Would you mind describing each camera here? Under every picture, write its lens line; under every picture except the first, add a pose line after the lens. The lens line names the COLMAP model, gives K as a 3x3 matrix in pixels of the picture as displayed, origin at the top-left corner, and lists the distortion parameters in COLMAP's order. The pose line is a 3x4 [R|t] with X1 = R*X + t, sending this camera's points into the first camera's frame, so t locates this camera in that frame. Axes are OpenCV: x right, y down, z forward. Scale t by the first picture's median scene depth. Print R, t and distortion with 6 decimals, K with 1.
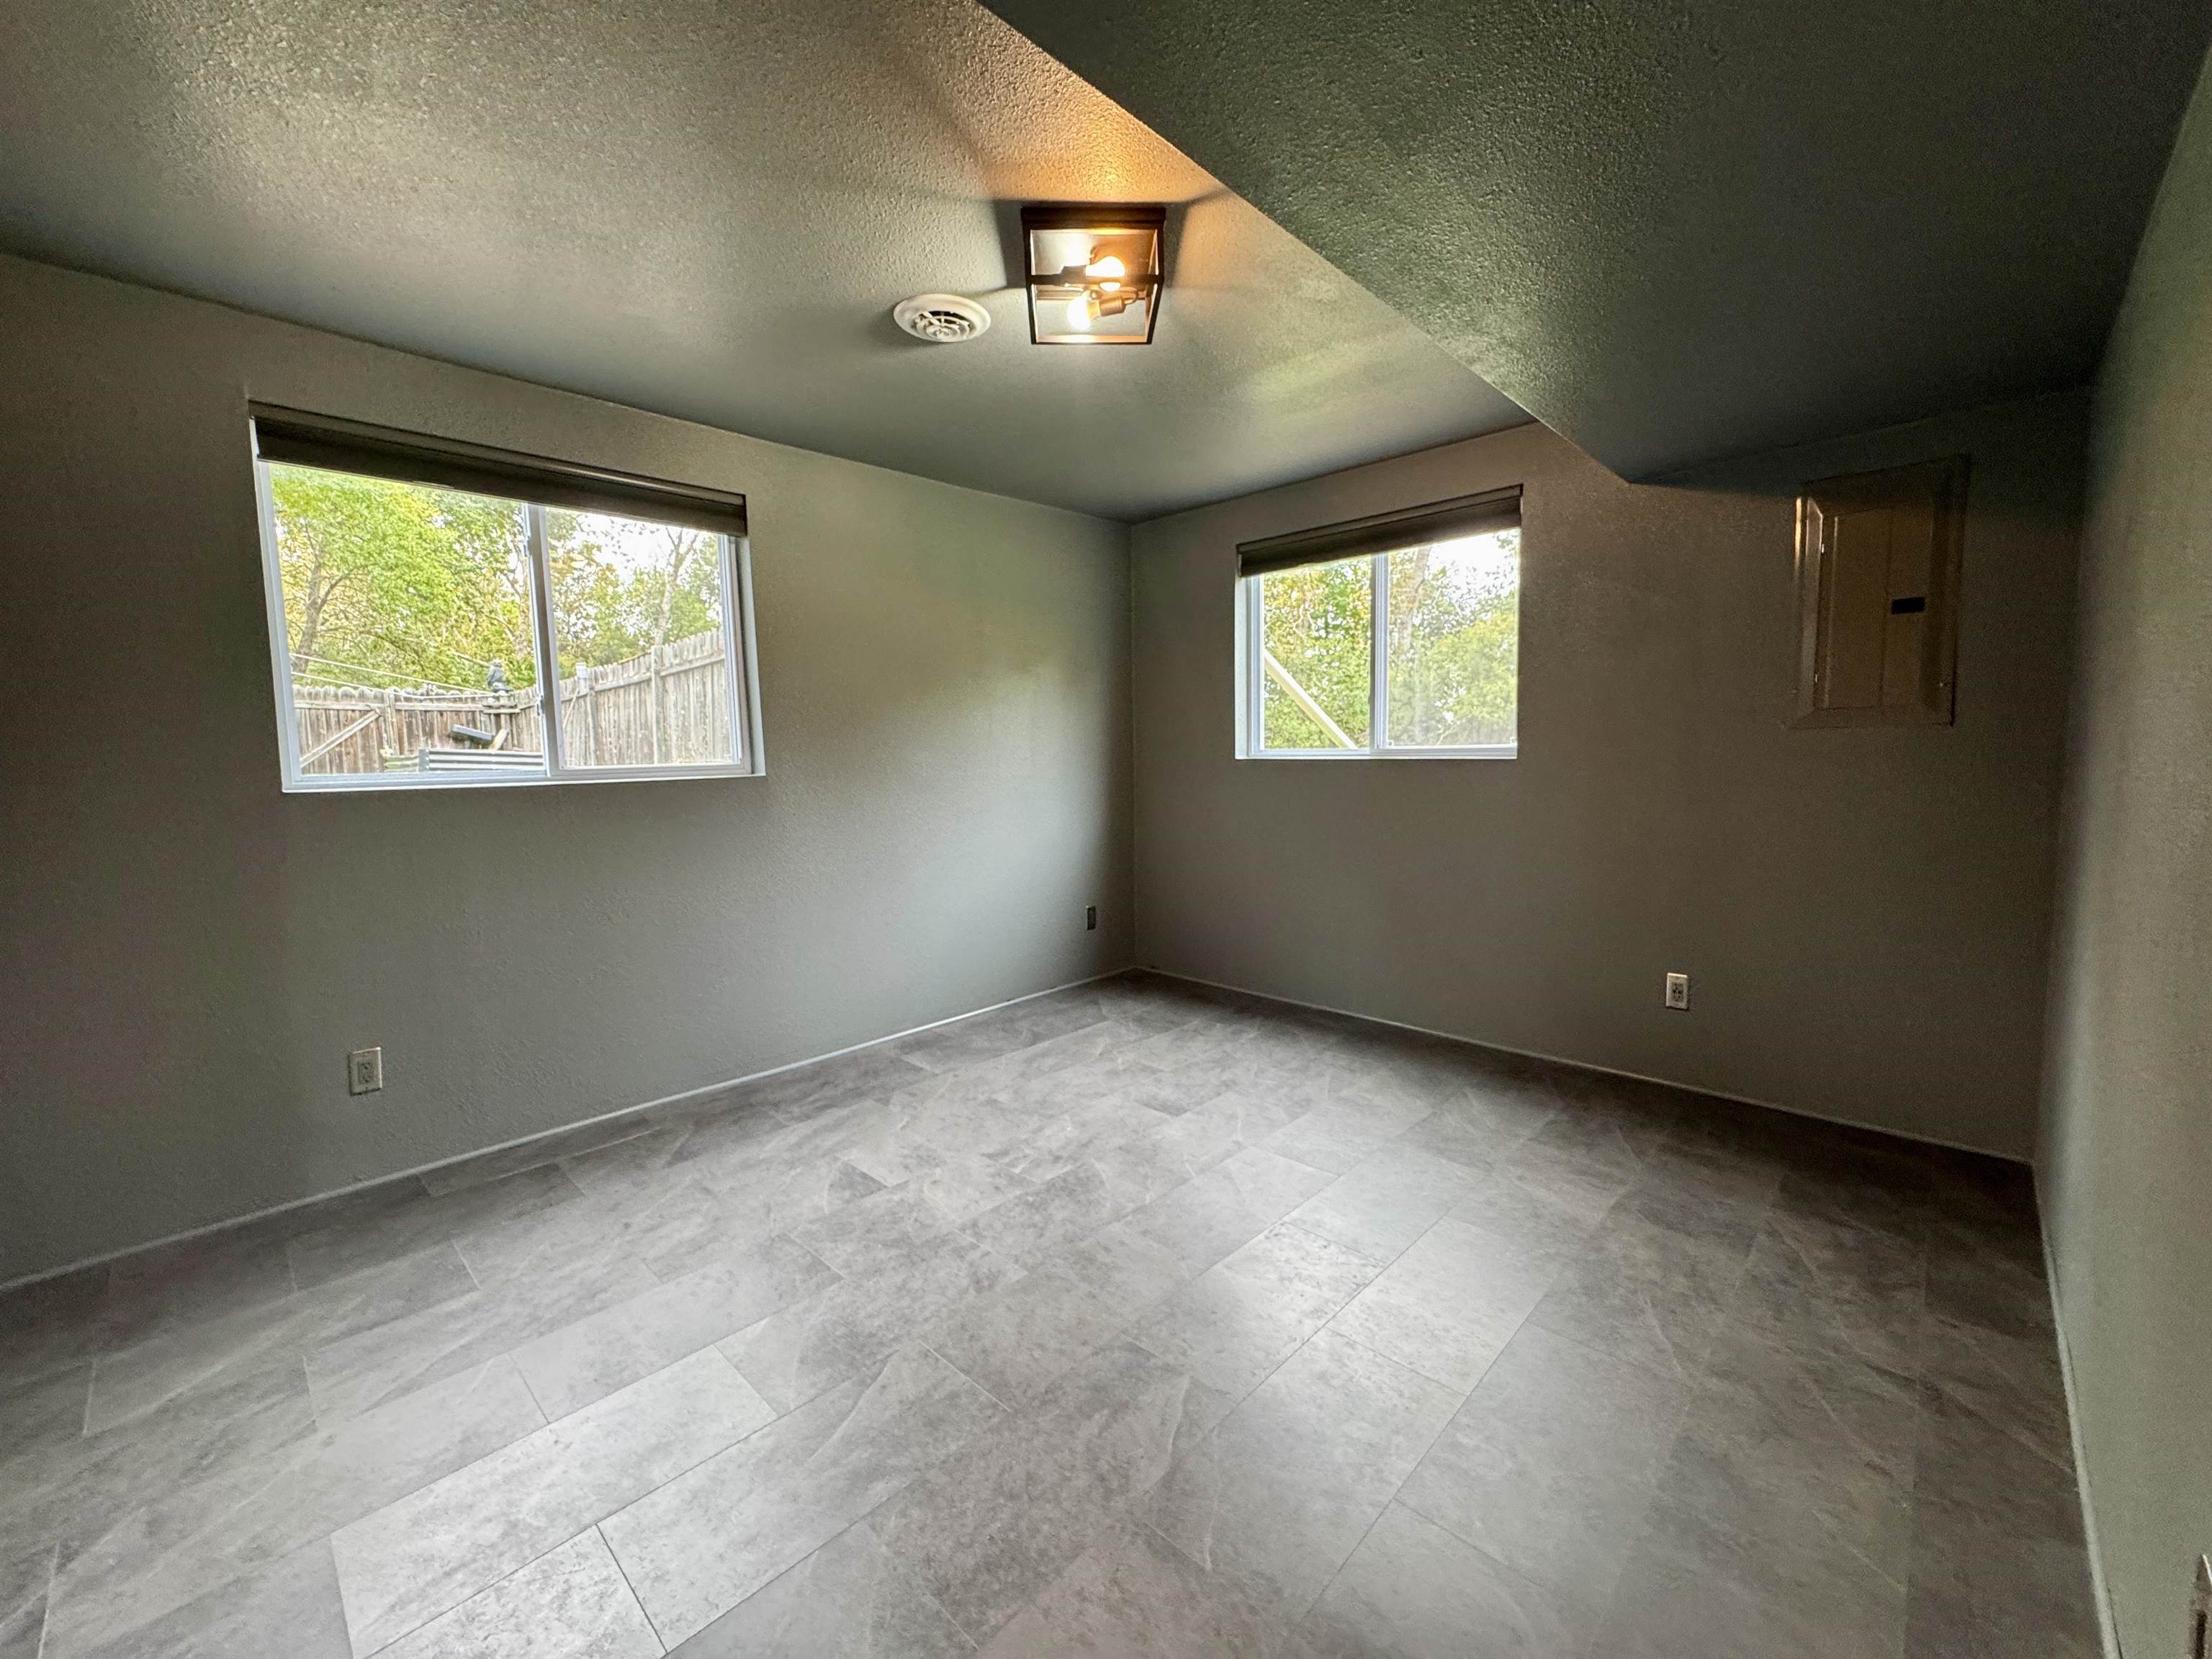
lens RADIAL K [[884.0, 0, 1106.2], [0, 884.0, 827.2], [0, 0, 1]] dist [-0.004568, 0.001361]
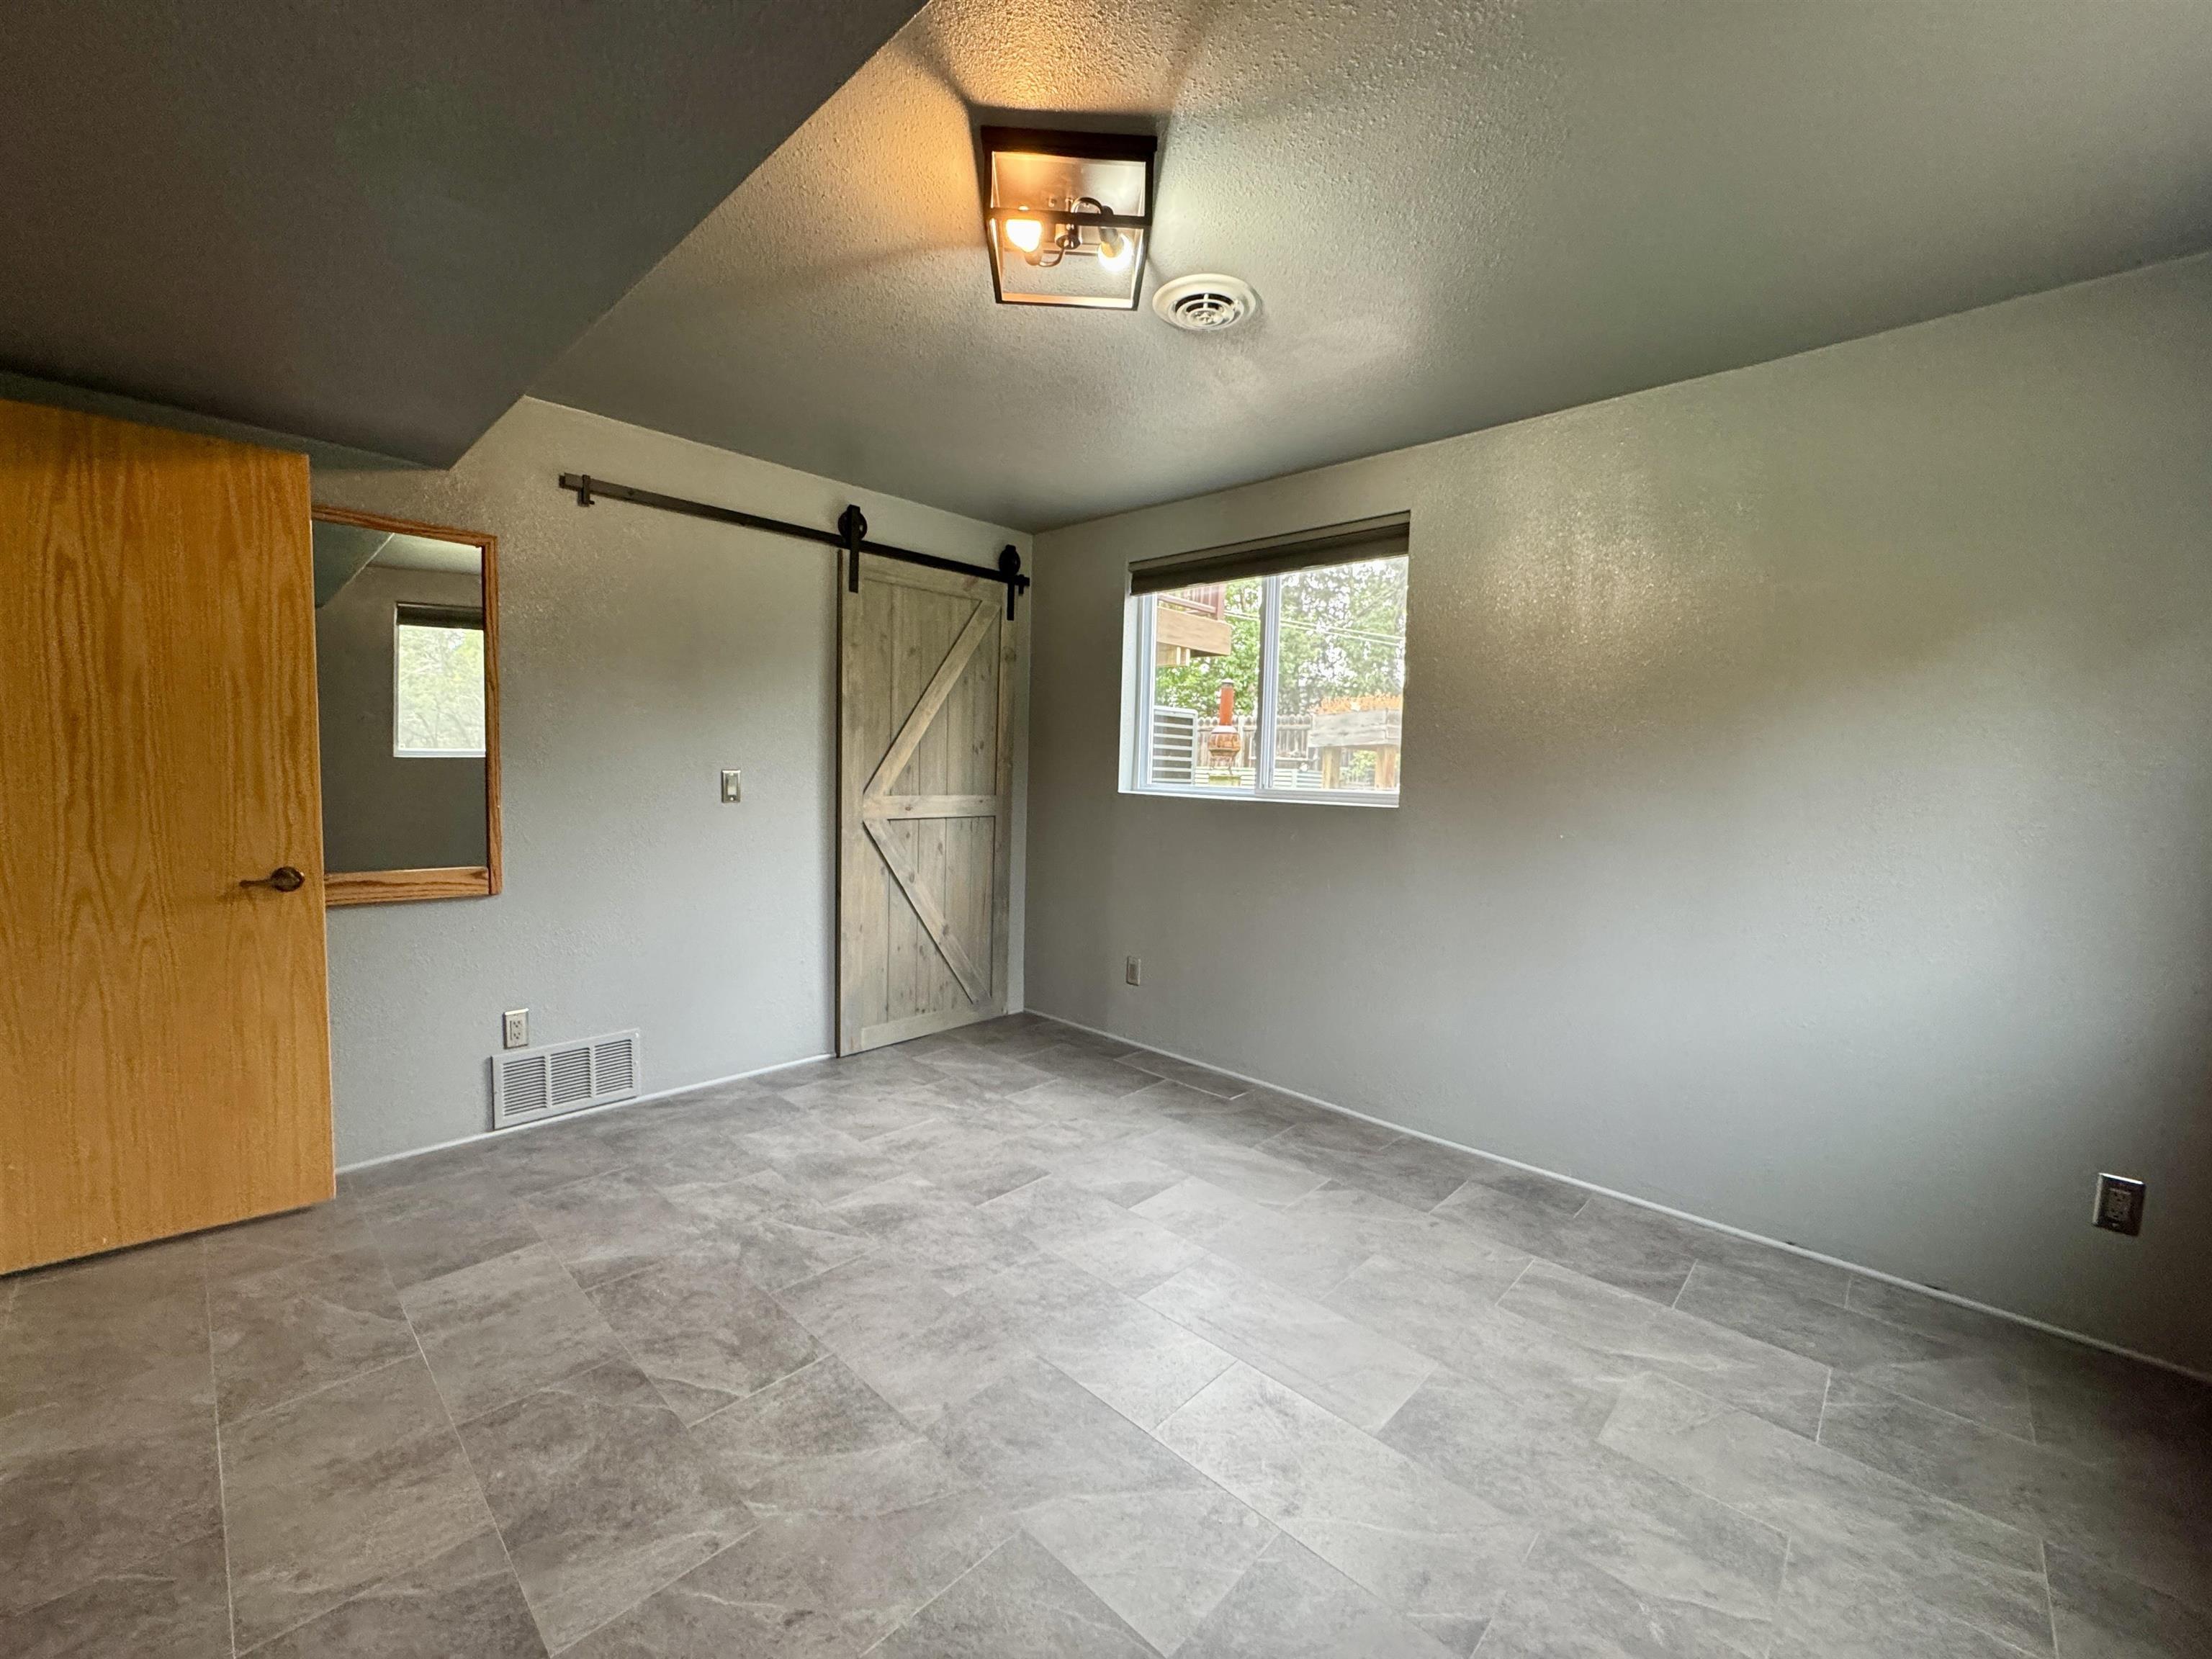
lens RADIAL K [[884.0, 0, 1105.5], [0, 884.0, 823.9], [0, 0, 1]] dist [-0.004568, 0.001361]
pose [[0.009079, 0.085391, -0.996306, 0.578096], [-0.114318, 0.989903, 0.083800, -0.089386], [0.993403, 0.113135, 0.018749, 0.722732]]
